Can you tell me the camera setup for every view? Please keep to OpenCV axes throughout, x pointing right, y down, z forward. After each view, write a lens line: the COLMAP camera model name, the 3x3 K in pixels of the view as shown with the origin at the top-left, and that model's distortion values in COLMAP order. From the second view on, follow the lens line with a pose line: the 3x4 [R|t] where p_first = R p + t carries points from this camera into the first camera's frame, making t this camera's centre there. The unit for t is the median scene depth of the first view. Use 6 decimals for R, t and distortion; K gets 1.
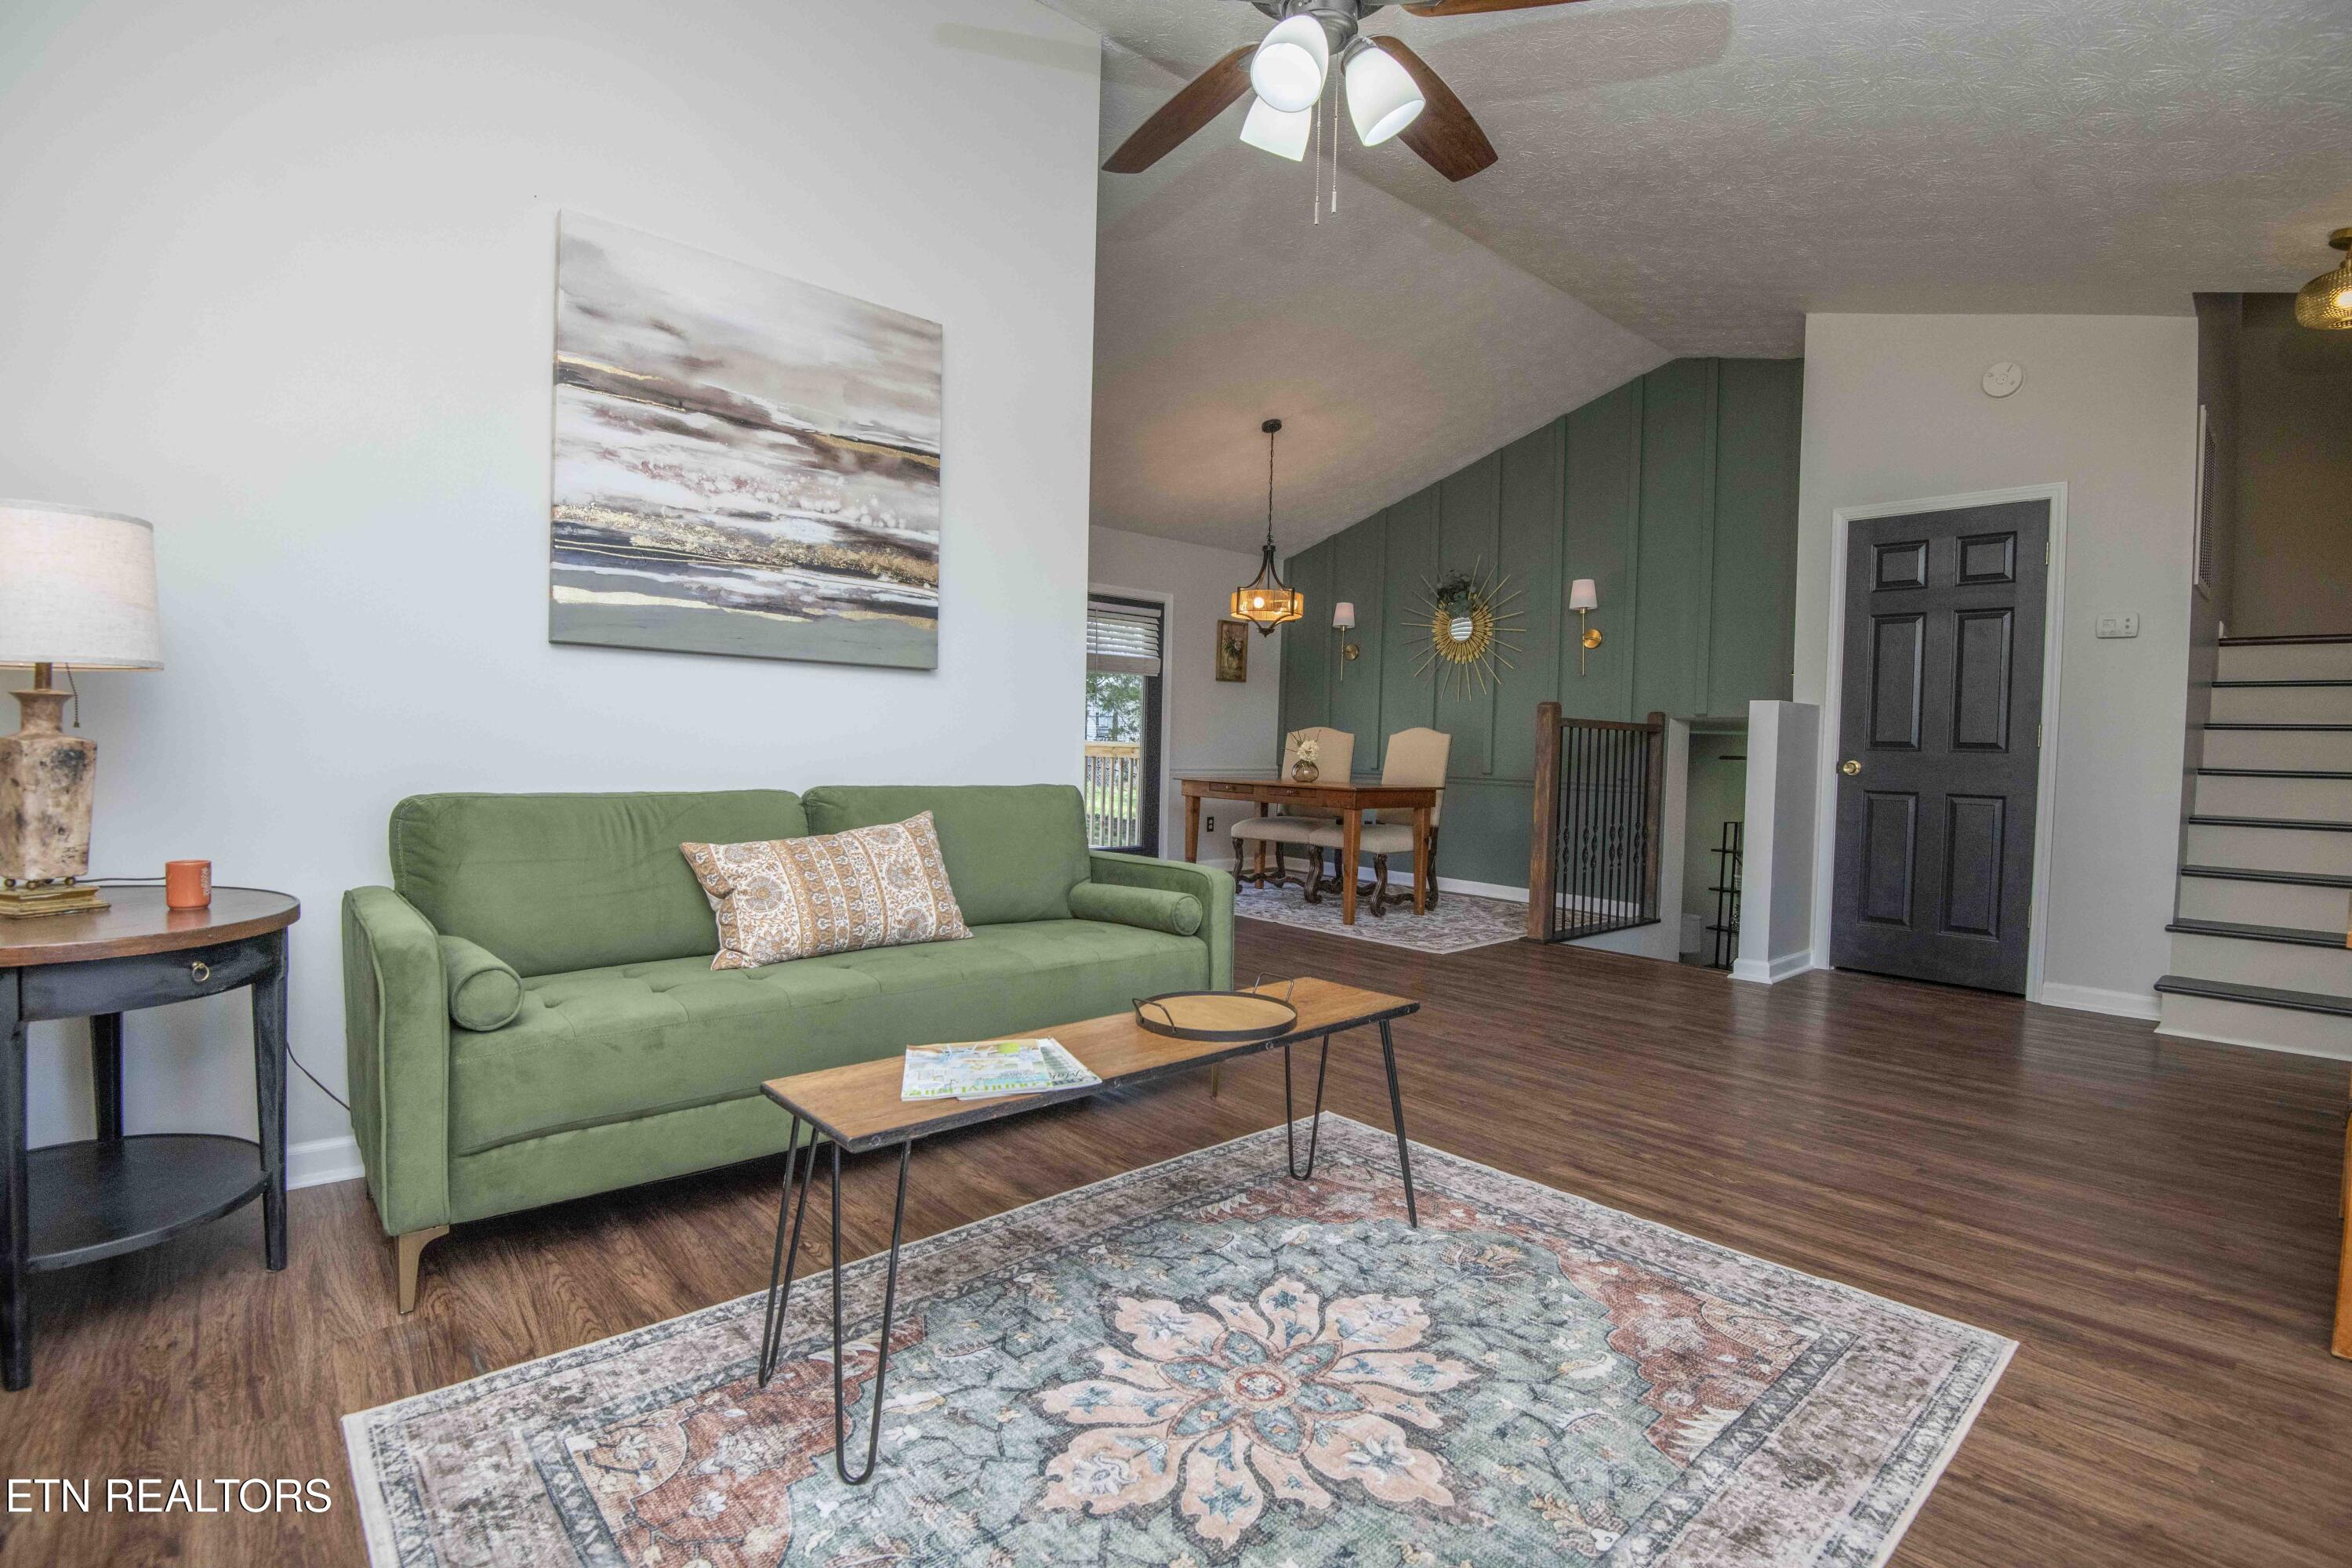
lens RADIAL K [[1092.3, 0, 1186.6], [0, 1092.3, 776.5], [0, 0, 1]] dist [-0.004440, -0.024346]
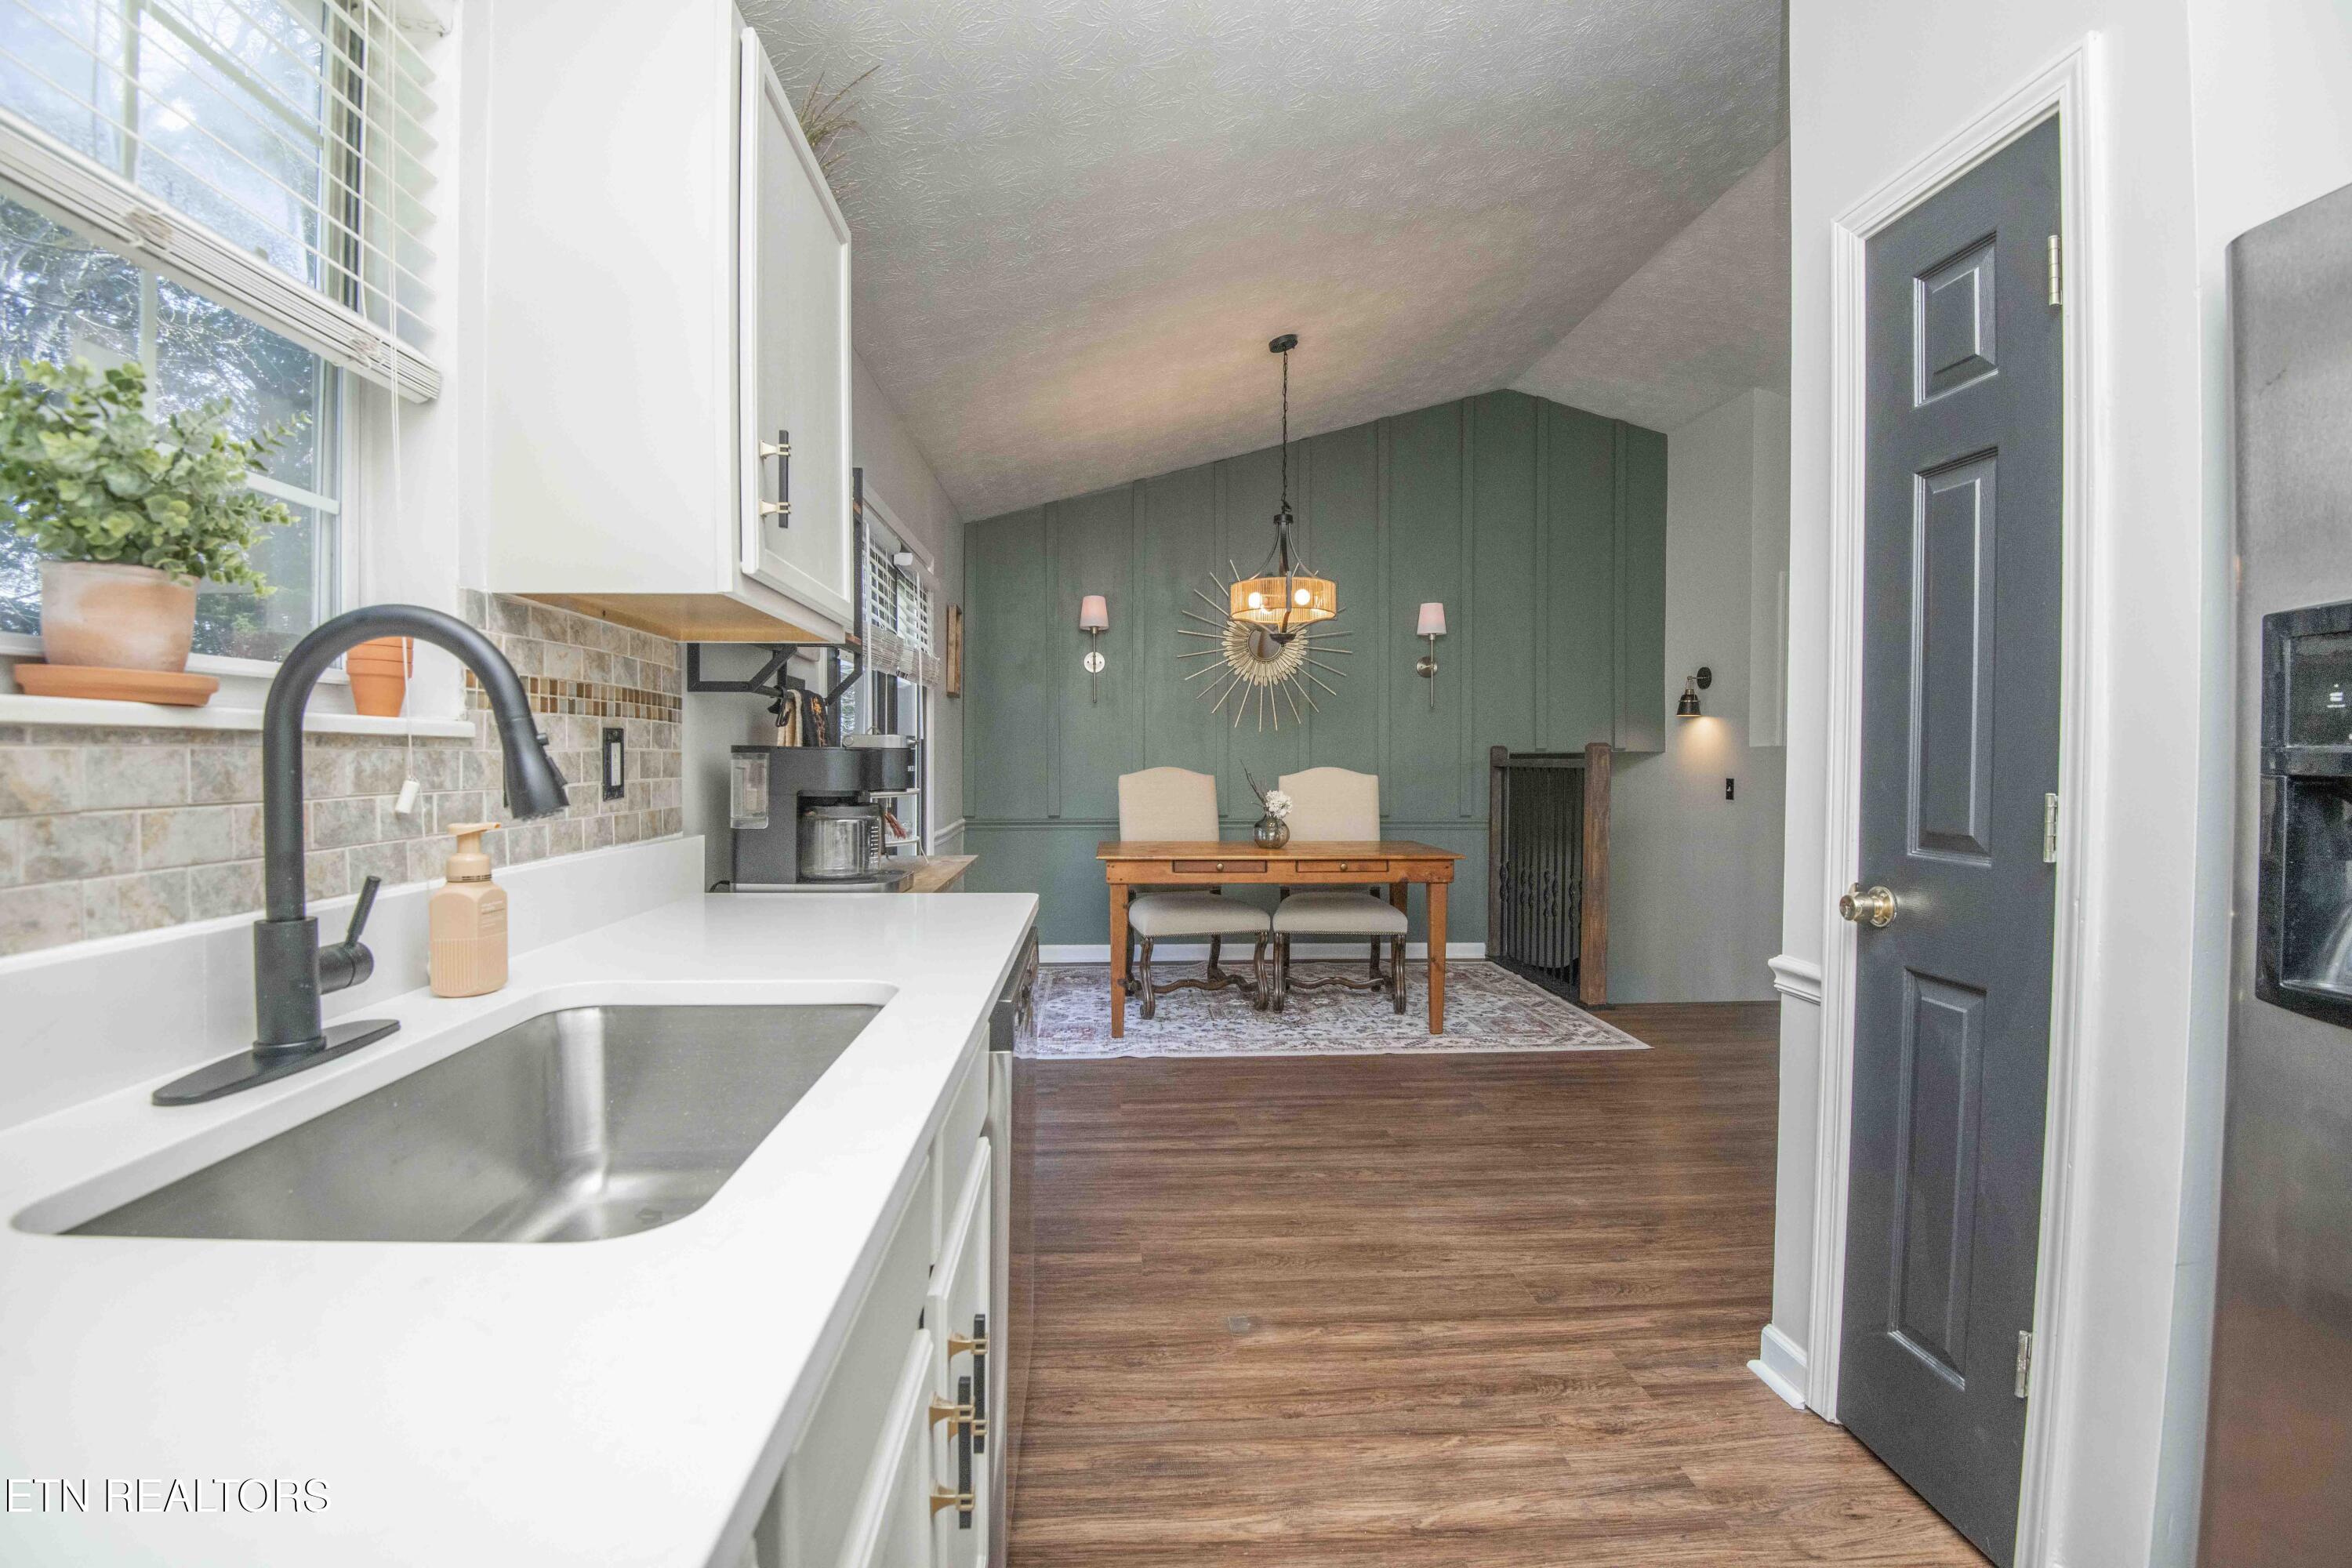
lens RADIAL K [[1066.8, 0, 1186.9], [0, 1066.8, 791.5], [0, 0, 1]] dist [-0.011589, -0.021886]
pose [[0.613195, -0.049076, 0.788406, -1.316980], [0.036568, 0.998762, 0.033729, -0.158286], [-0.789085, 0.008148, 0.614230, 1.649976]]
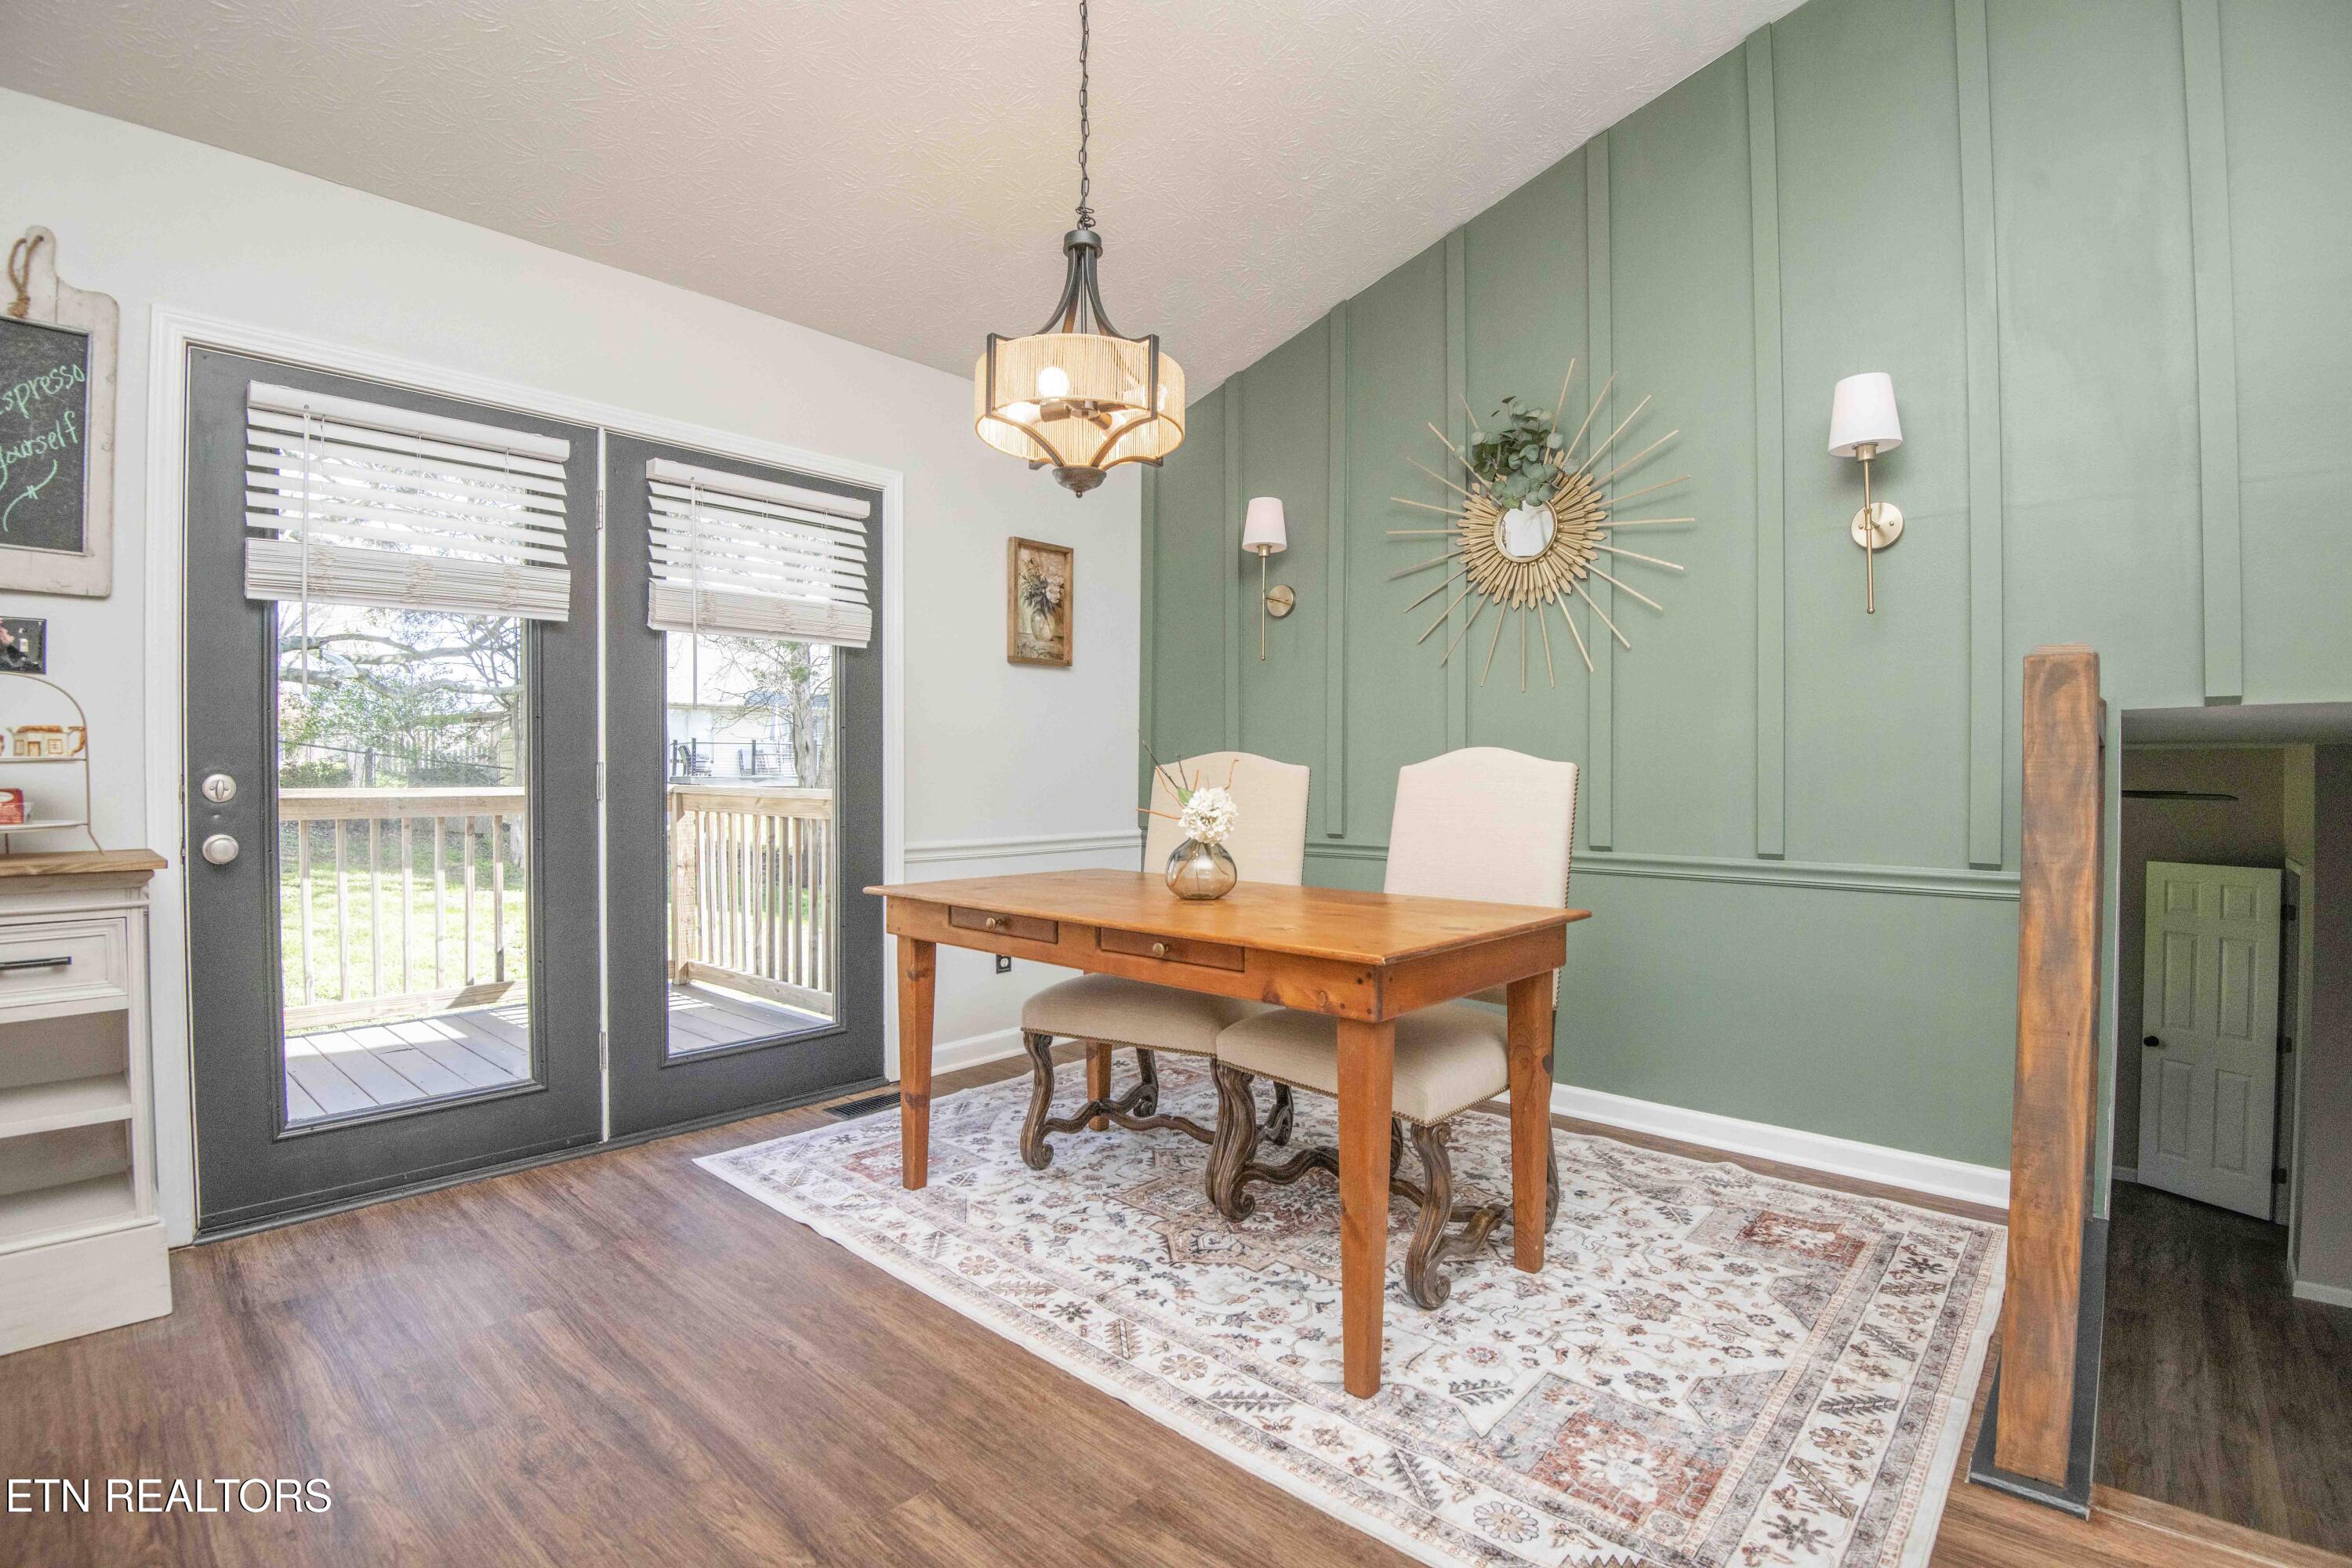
lens RADIAL K [[1099.7, 0, 1180.0], [0, 1099.7, 782.8], [0, 0, 1]] dist [-0.003483, -0.019614]
pose [[0.994060, -0.022881, 0.106402, 0.167360], [0.024950, 0.999524, -0.018152, -0.076803], [-0.105936, 0.020699, 0.994157, 1.691752]]
